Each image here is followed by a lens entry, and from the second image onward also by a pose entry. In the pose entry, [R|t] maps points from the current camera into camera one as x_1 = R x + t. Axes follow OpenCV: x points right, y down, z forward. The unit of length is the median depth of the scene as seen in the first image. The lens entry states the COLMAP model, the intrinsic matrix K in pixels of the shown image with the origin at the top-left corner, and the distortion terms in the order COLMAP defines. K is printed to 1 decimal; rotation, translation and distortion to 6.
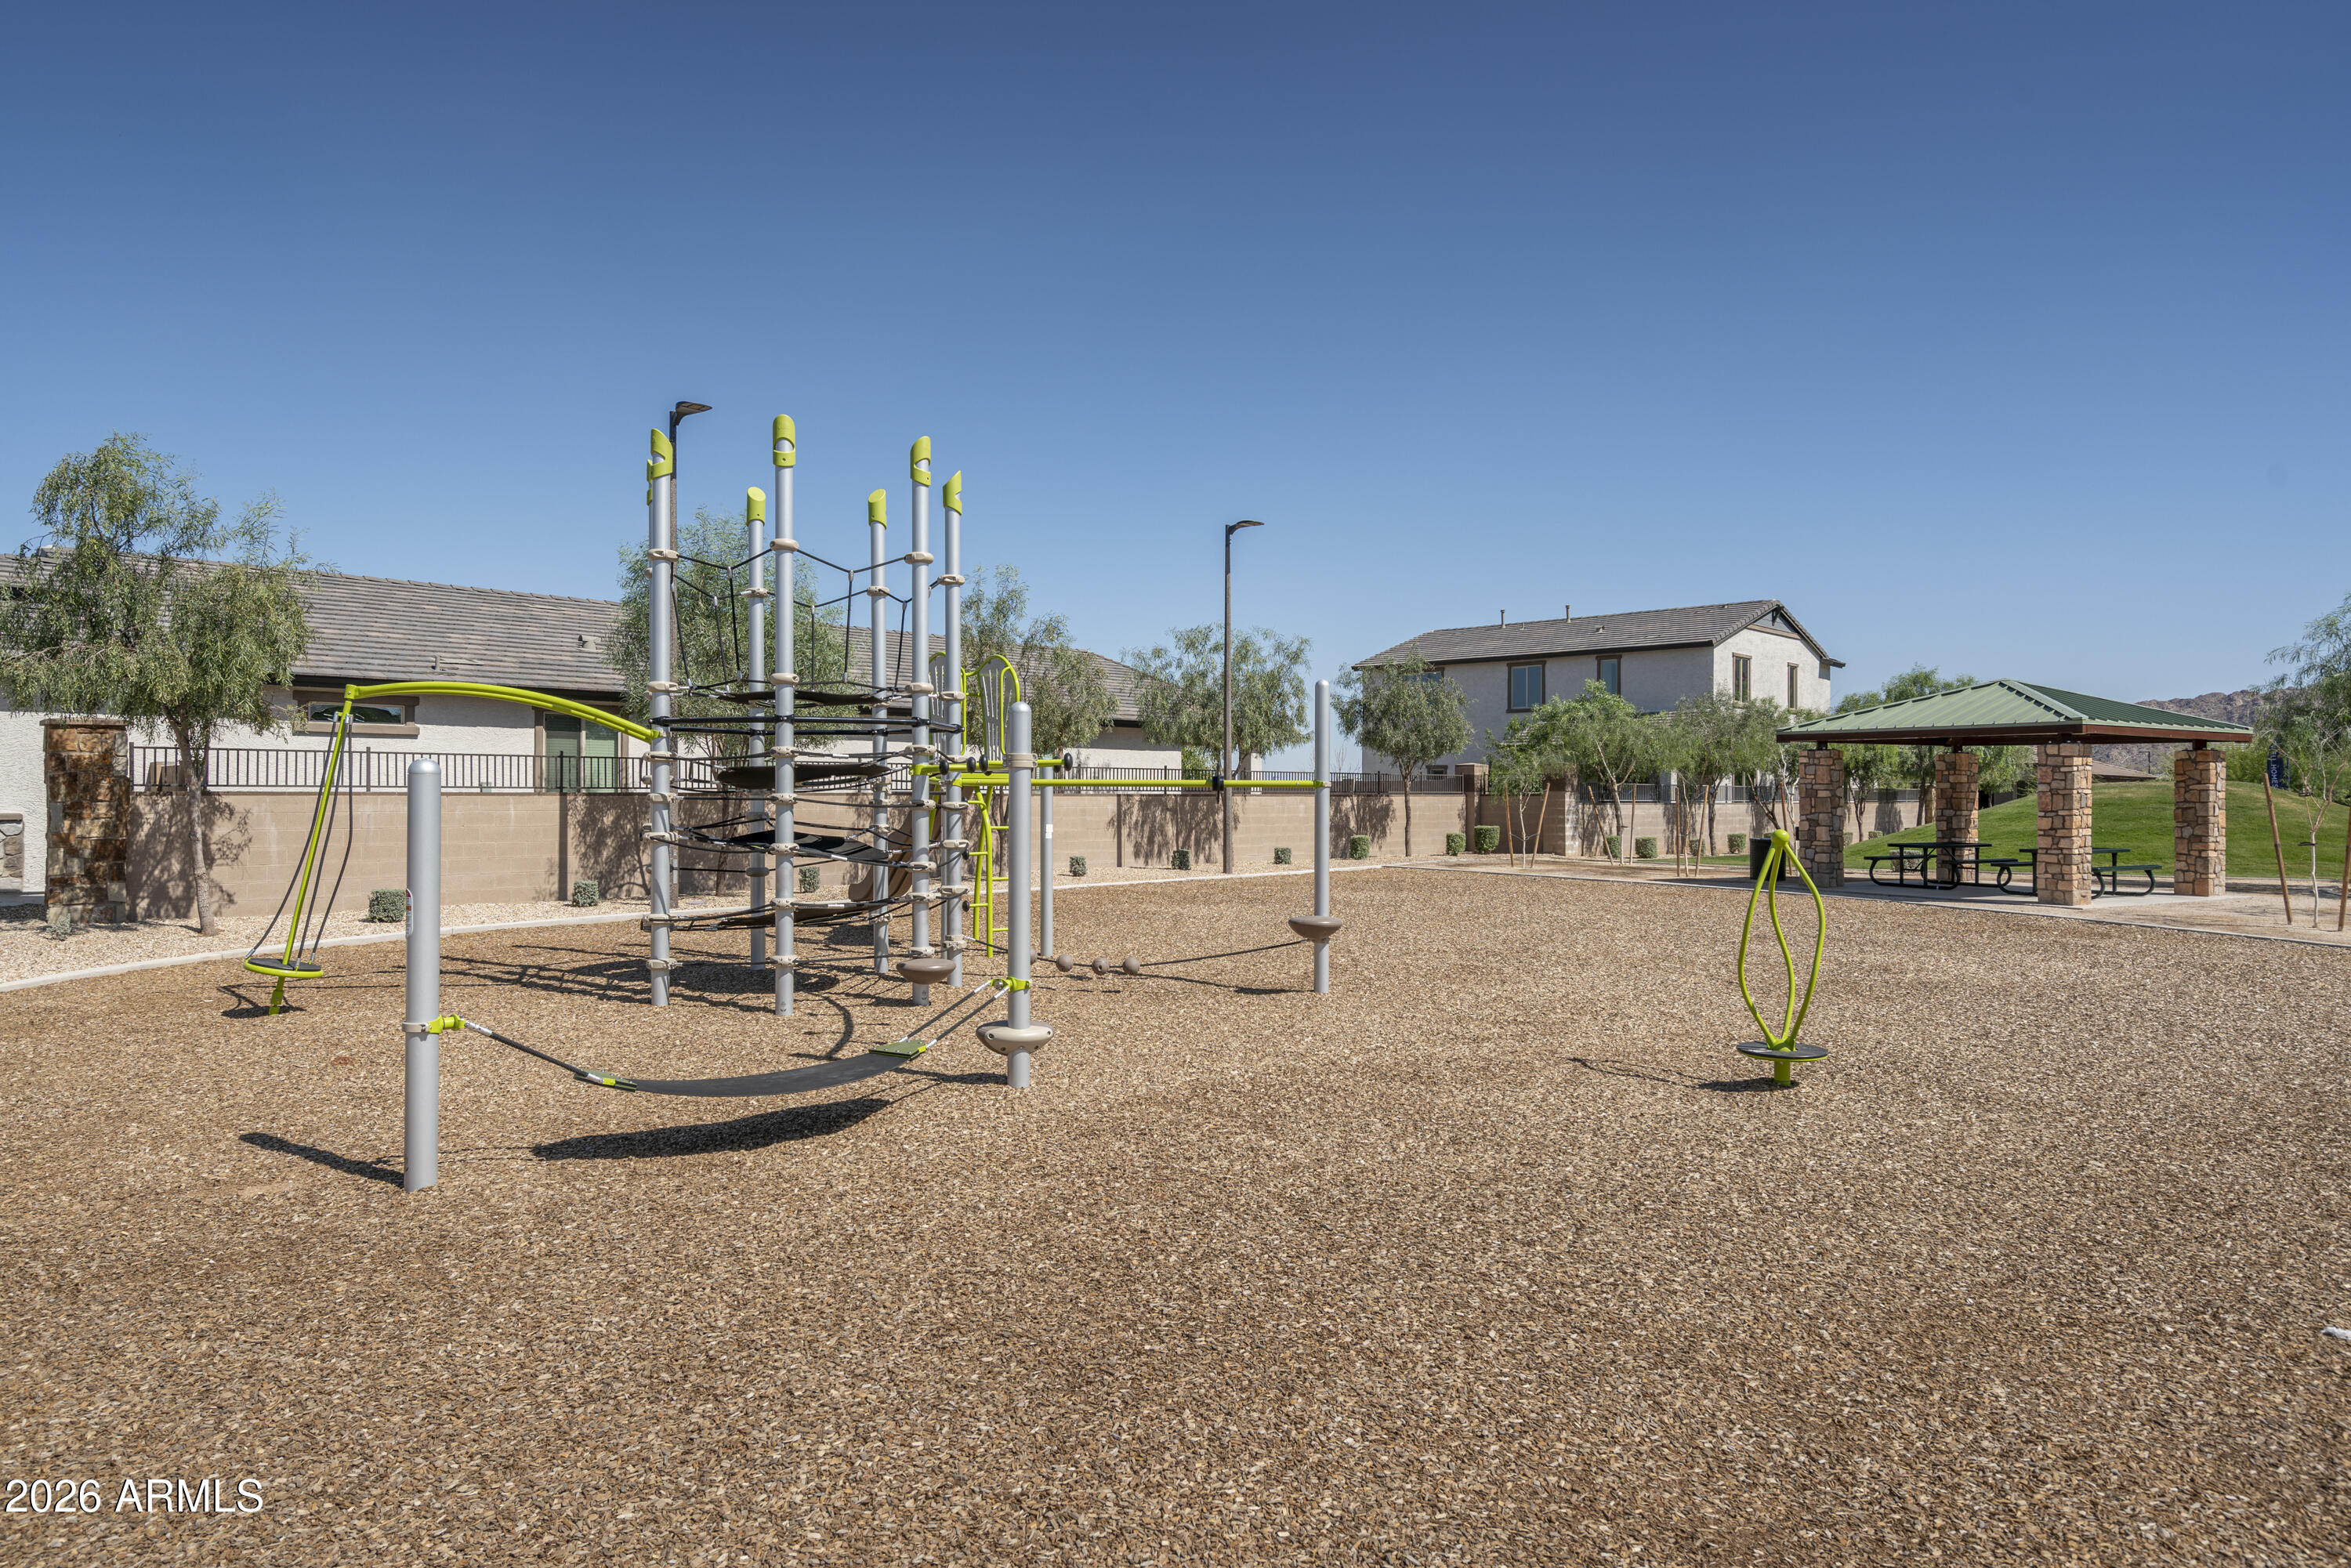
lens RADIAL K [[1440.5, 0, 1174.9], [0, 1440.5, 781.0], [0, 0, 1]] dist [0.000449, -0.002418]
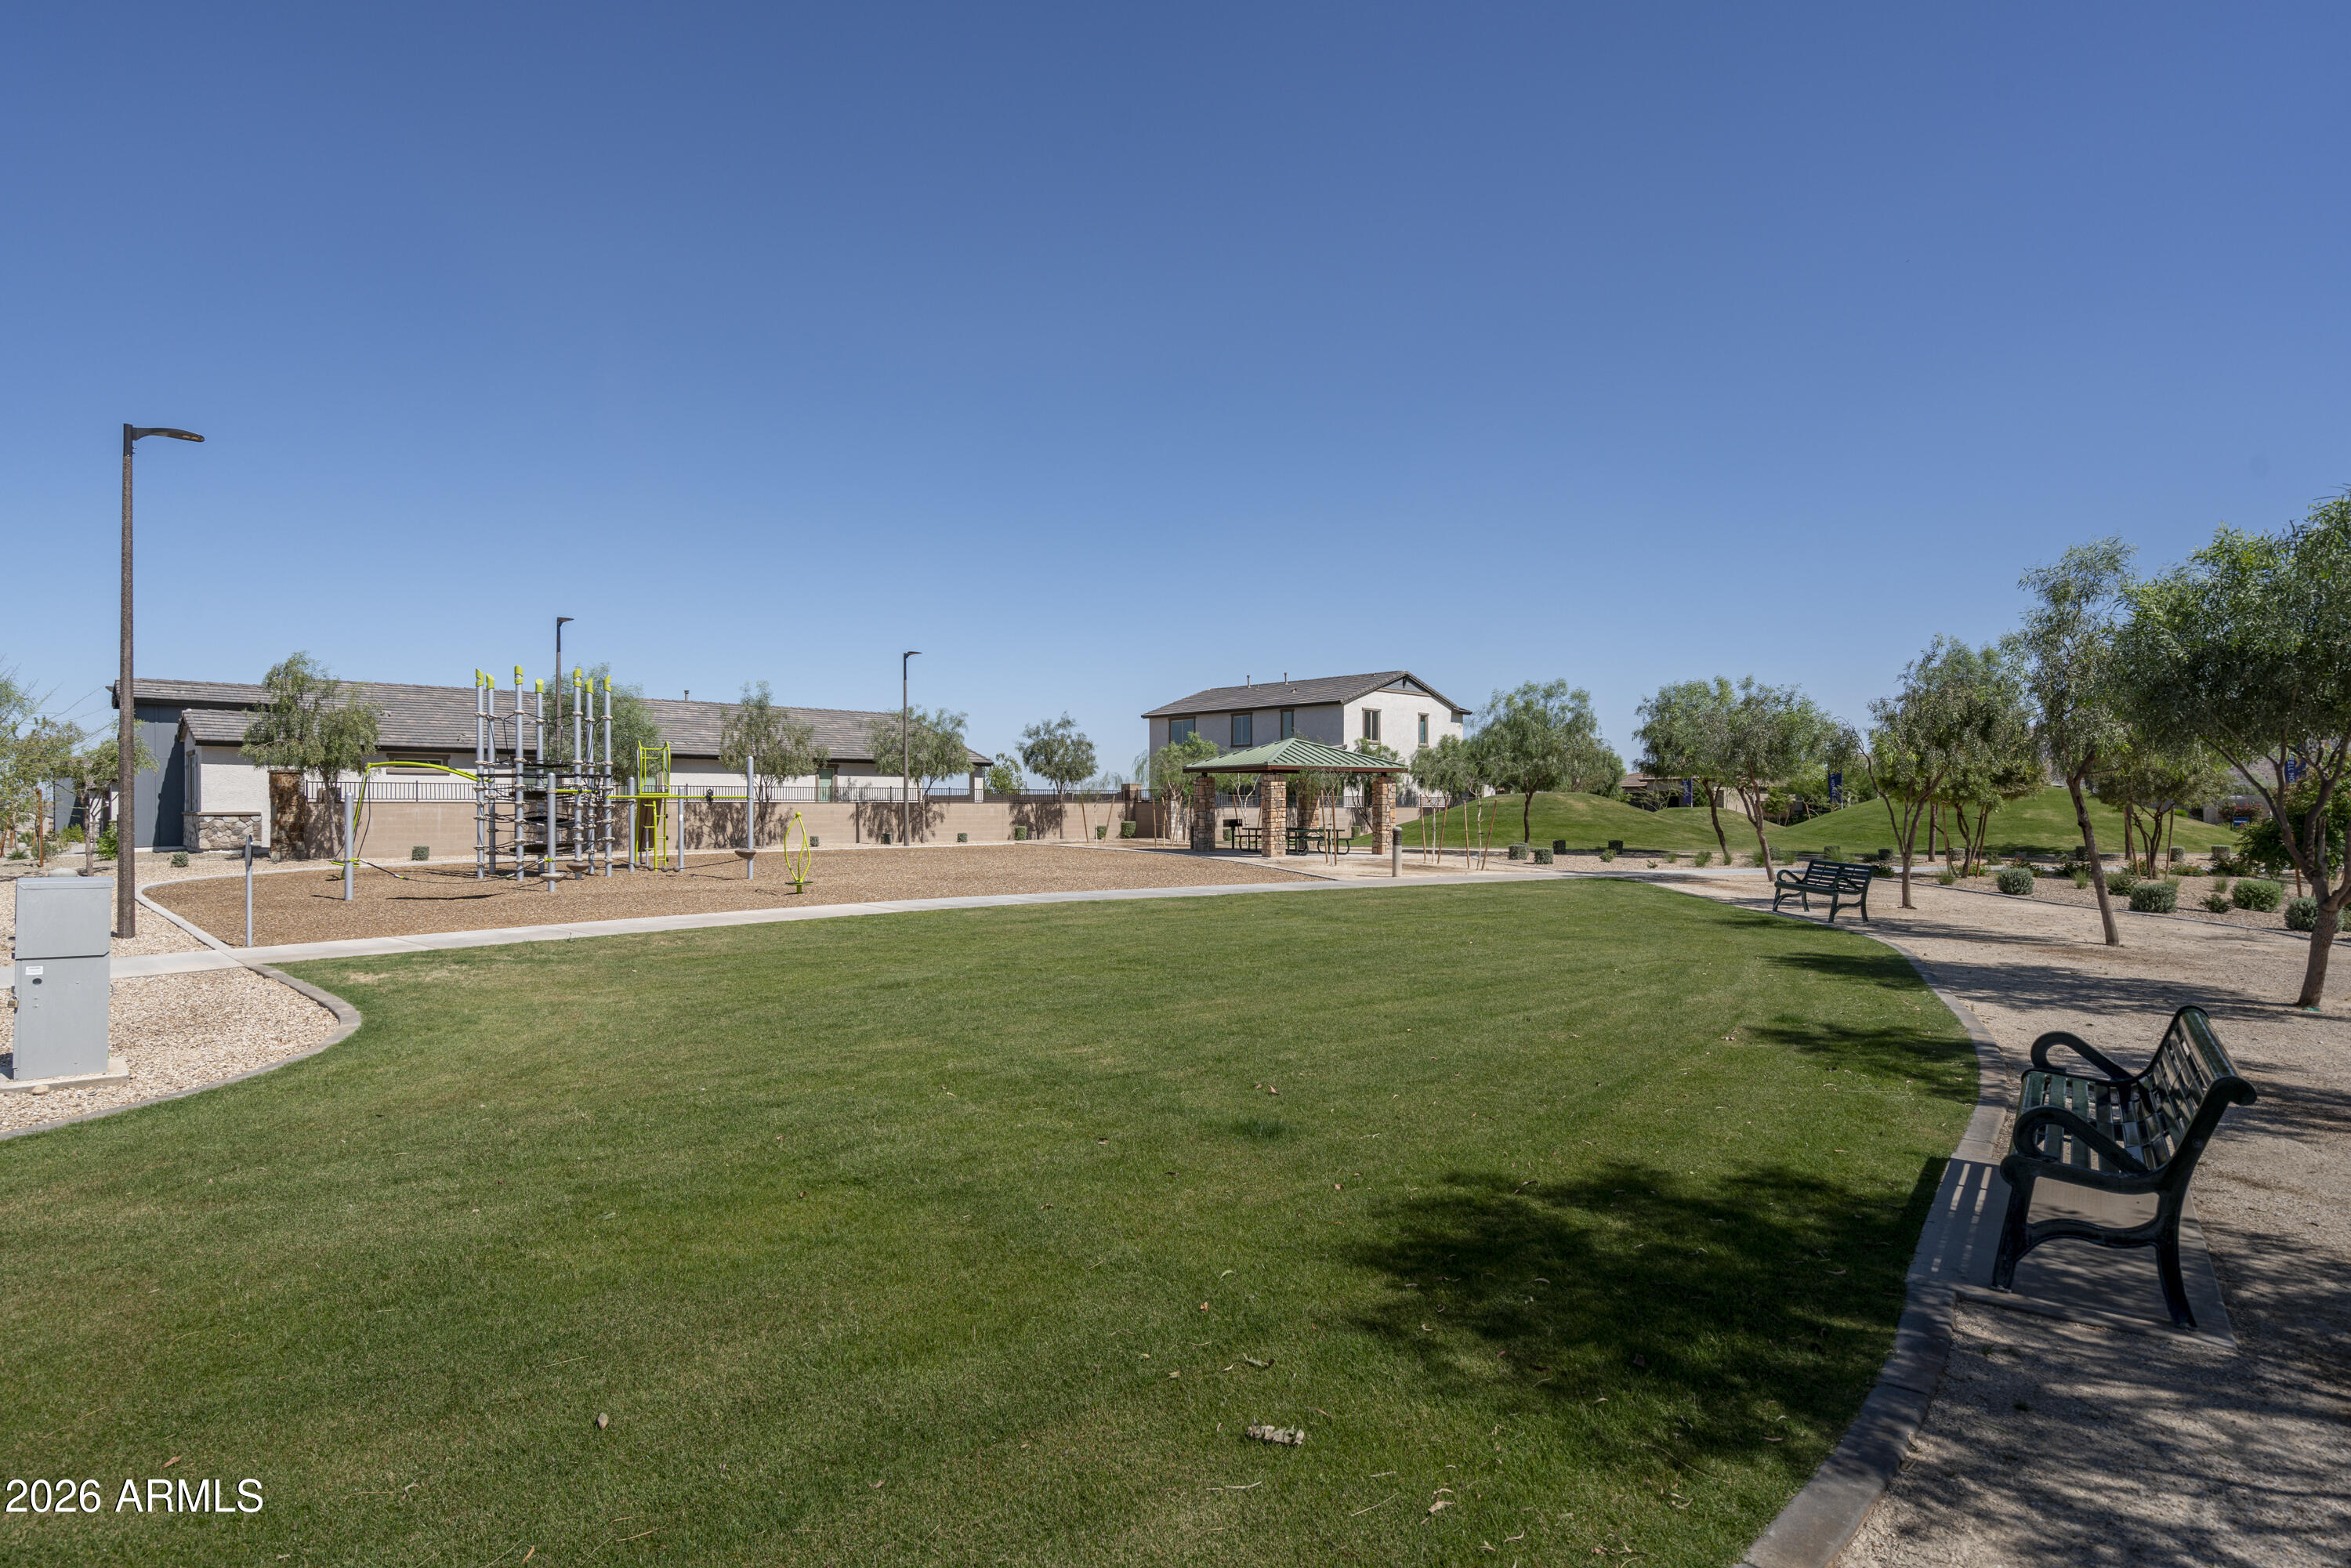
lens RADIAL K [[1234.7, 0, 1176.6], [0, 1234.7, 796.4], [0, 0, 1]] dist [-0.002419, 0.000115]
pose [[0.998910, -0.002351, -0.046622, 0.450588], [0.002533, 0.999989, 0.003834, -0.002559], [0.046612, -0.003948, 0.998905, -0.537796]]
